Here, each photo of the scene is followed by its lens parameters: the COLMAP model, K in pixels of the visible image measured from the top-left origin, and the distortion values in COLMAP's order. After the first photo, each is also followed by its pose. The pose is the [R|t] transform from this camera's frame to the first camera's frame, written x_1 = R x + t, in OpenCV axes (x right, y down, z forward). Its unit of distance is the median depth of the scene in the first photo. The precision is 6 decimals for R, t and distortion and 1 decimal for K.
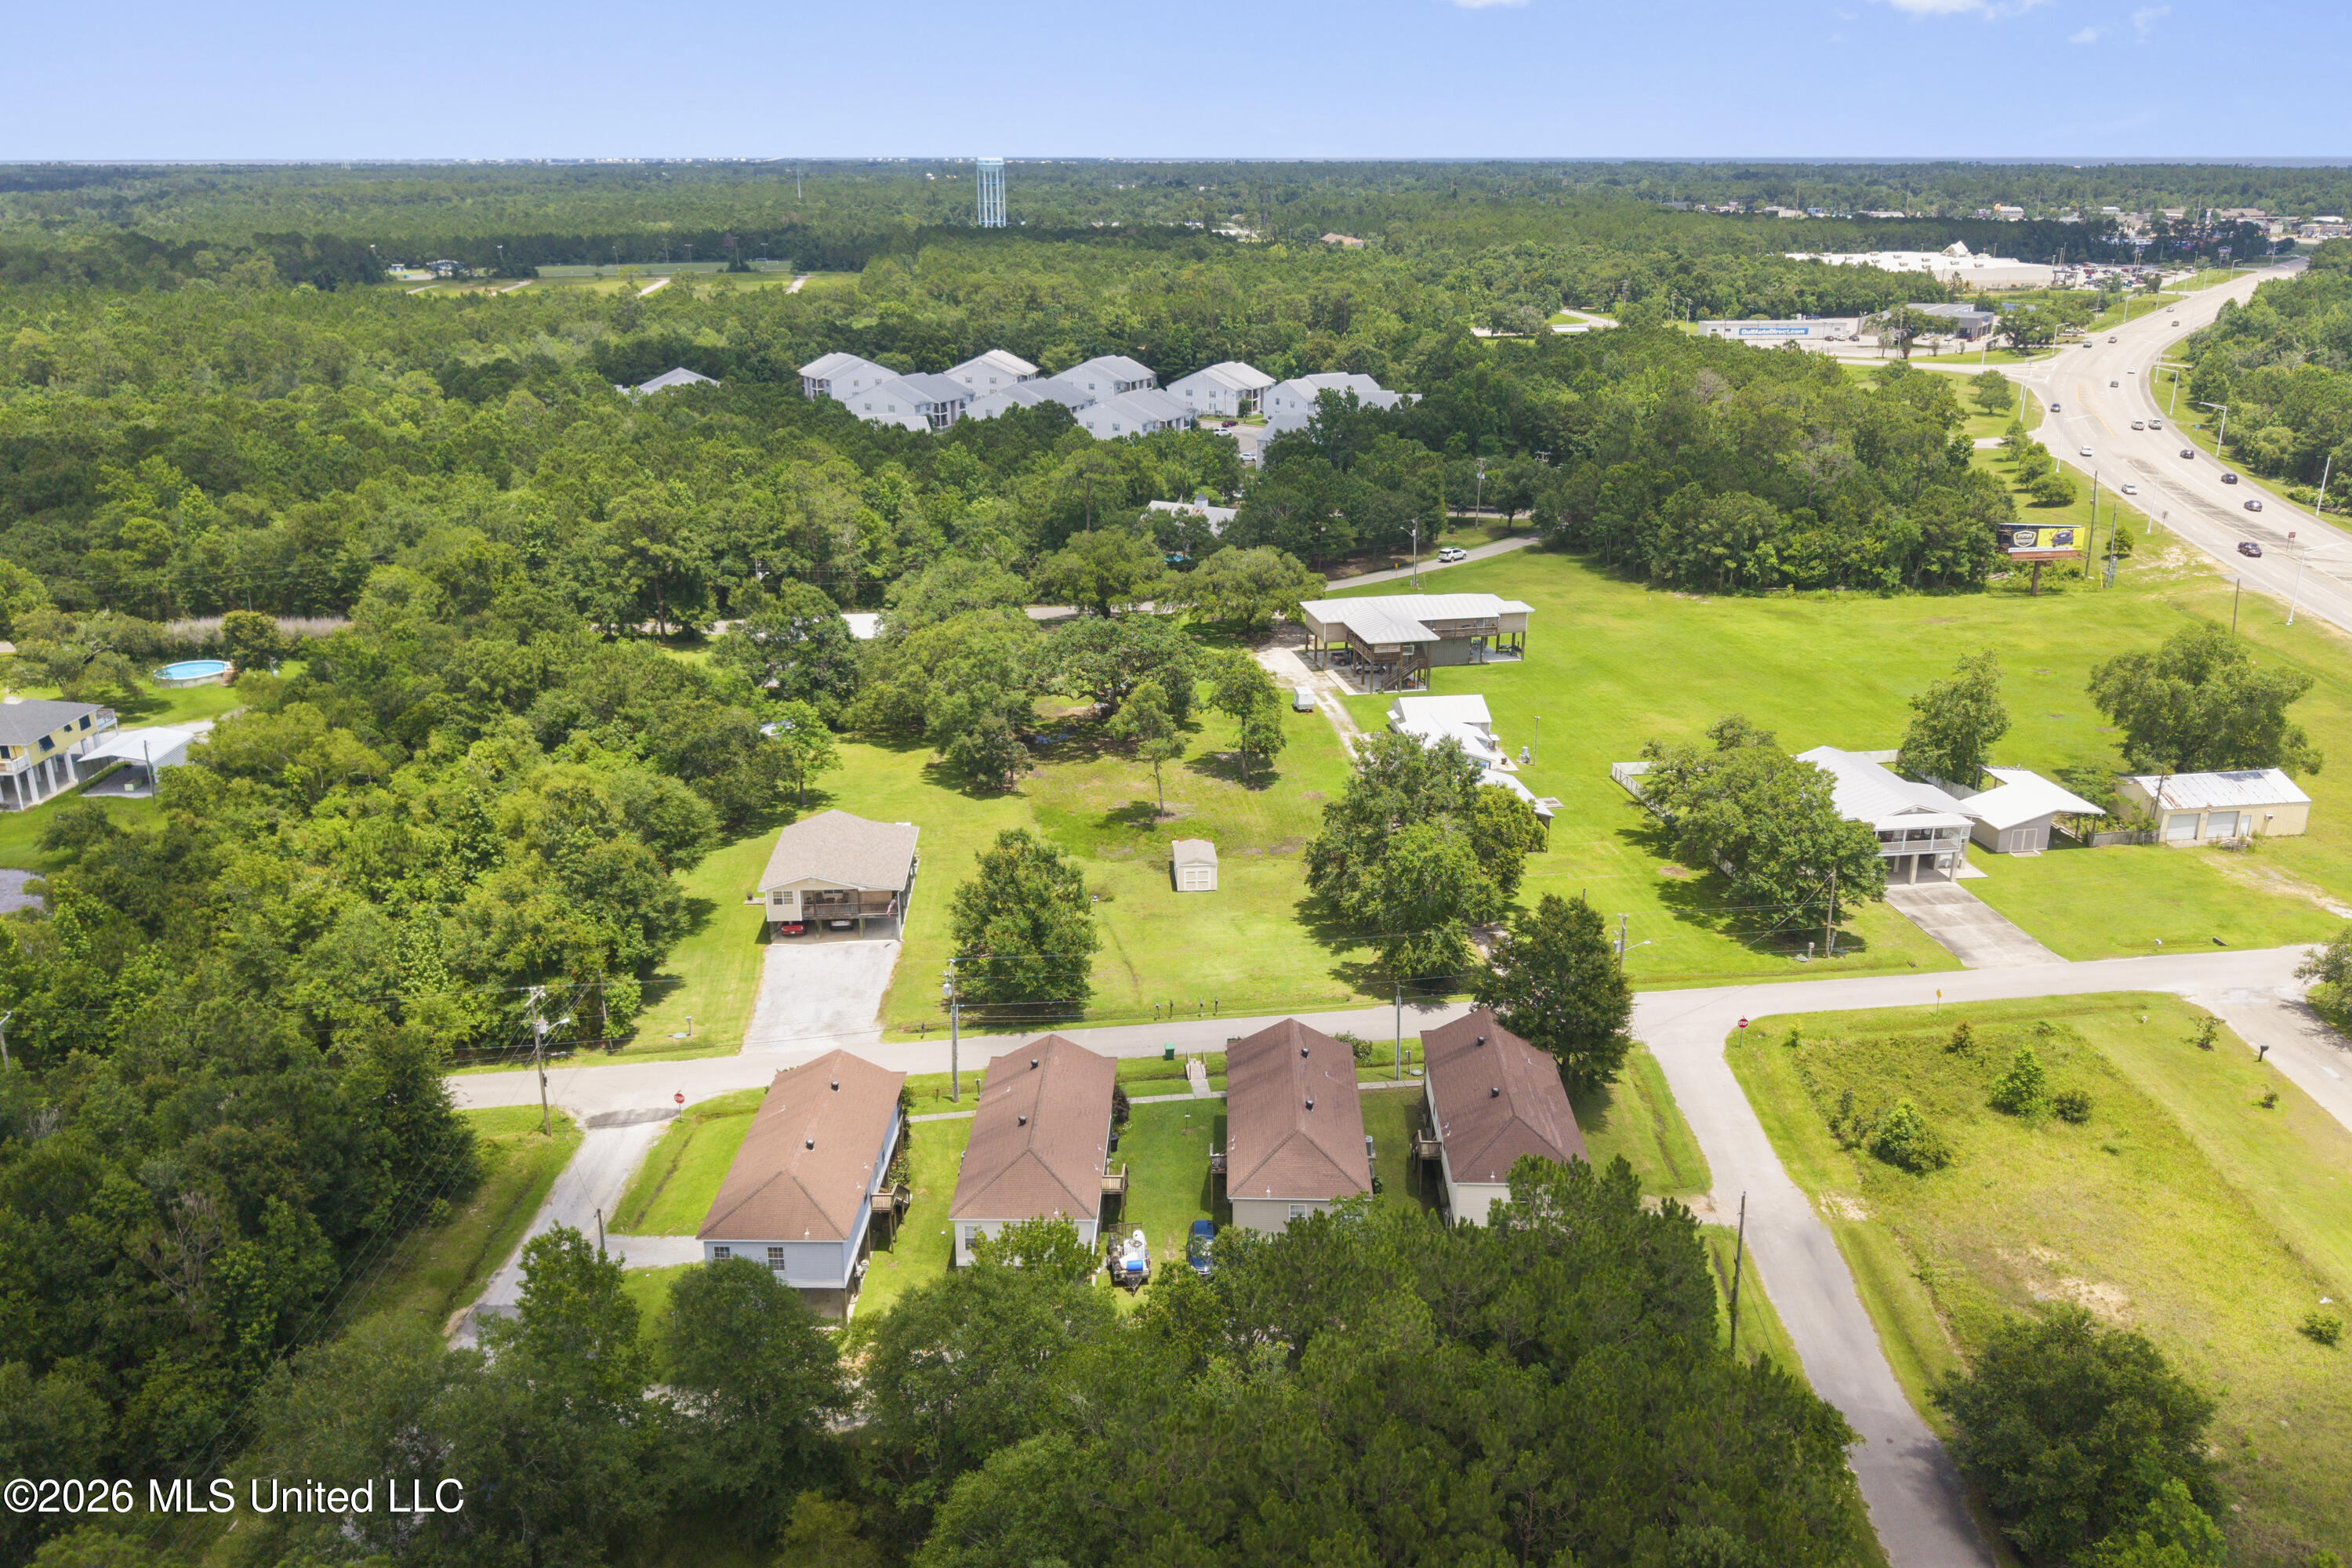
lens RADIAL K [[1853.9, 0, 1176.0], [0, 1853.9, 784.0], [0, 0, 1]] dist [0.065690, -0.117615]
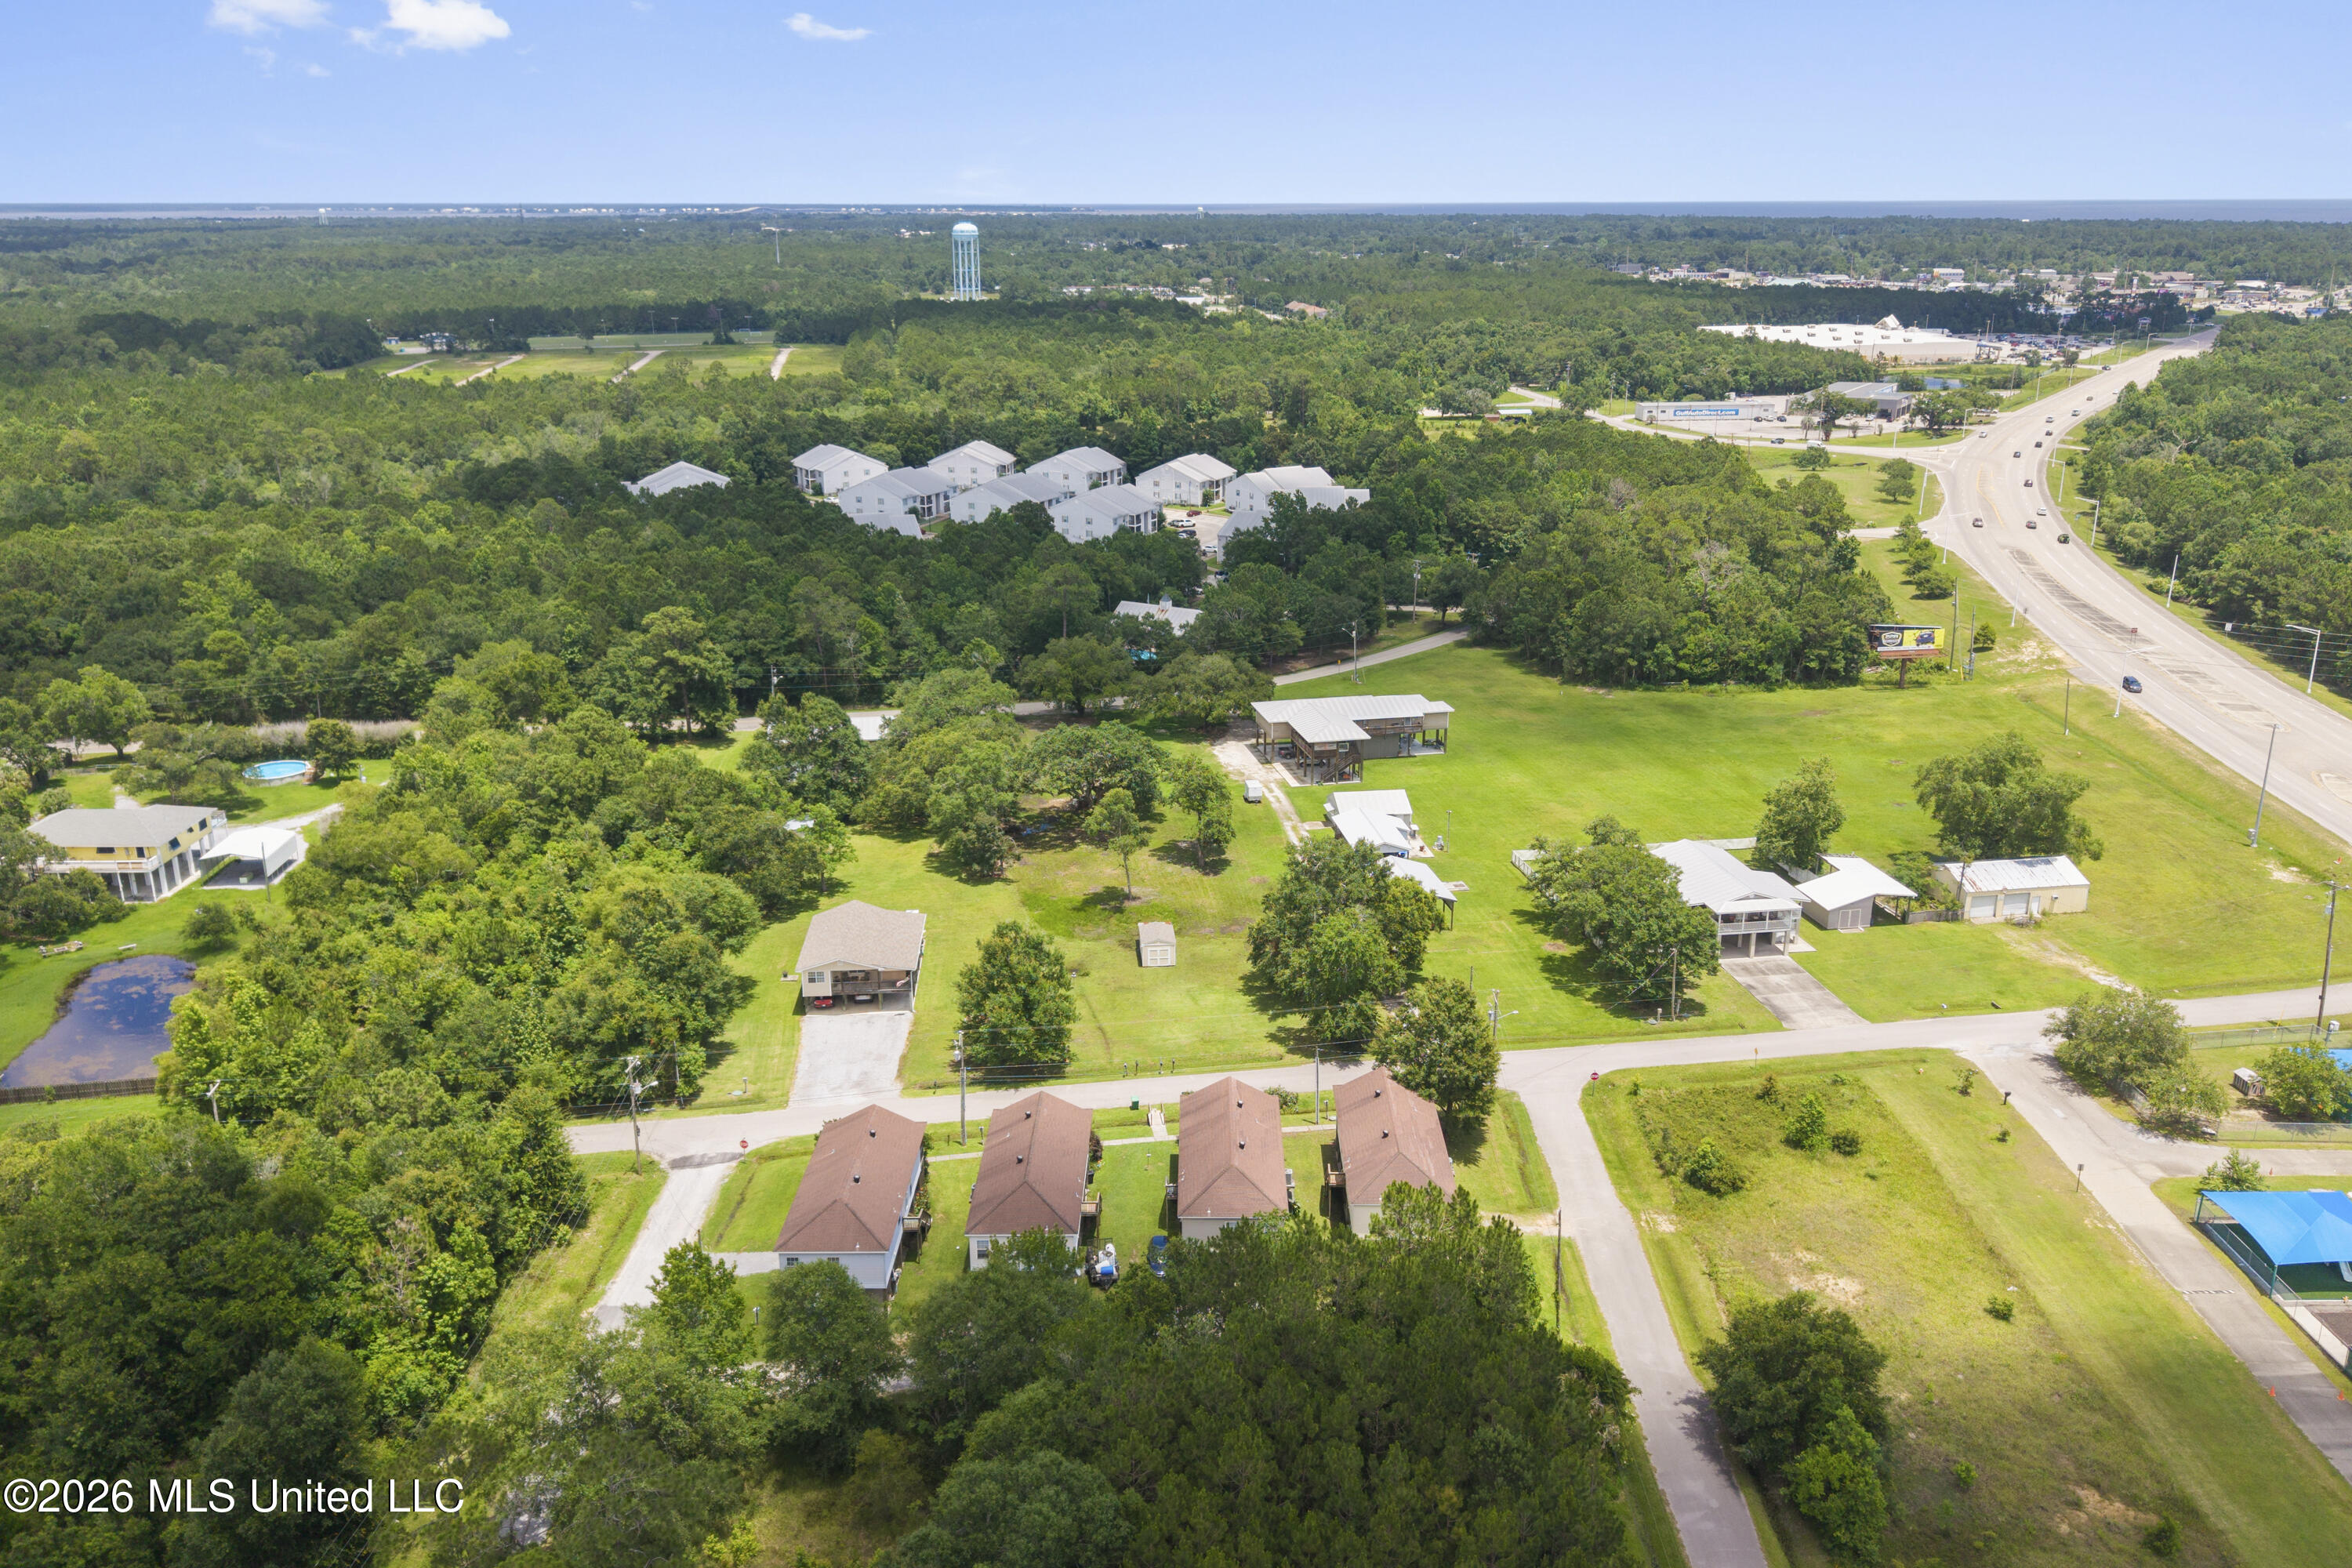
lens RADIAL K [[1843.0, 0, 1176.0], [0, 1843.0, 784.0], [0, 0, 1]] dist [0.100662, -0.237545]
pose [[0.999882, -0.005353, 0.014413, 0.005332], [0.005678, 0.999728, -0.022598, -0.030071], [-0.014288, 0.022678, 0.999641, -0.177112]]
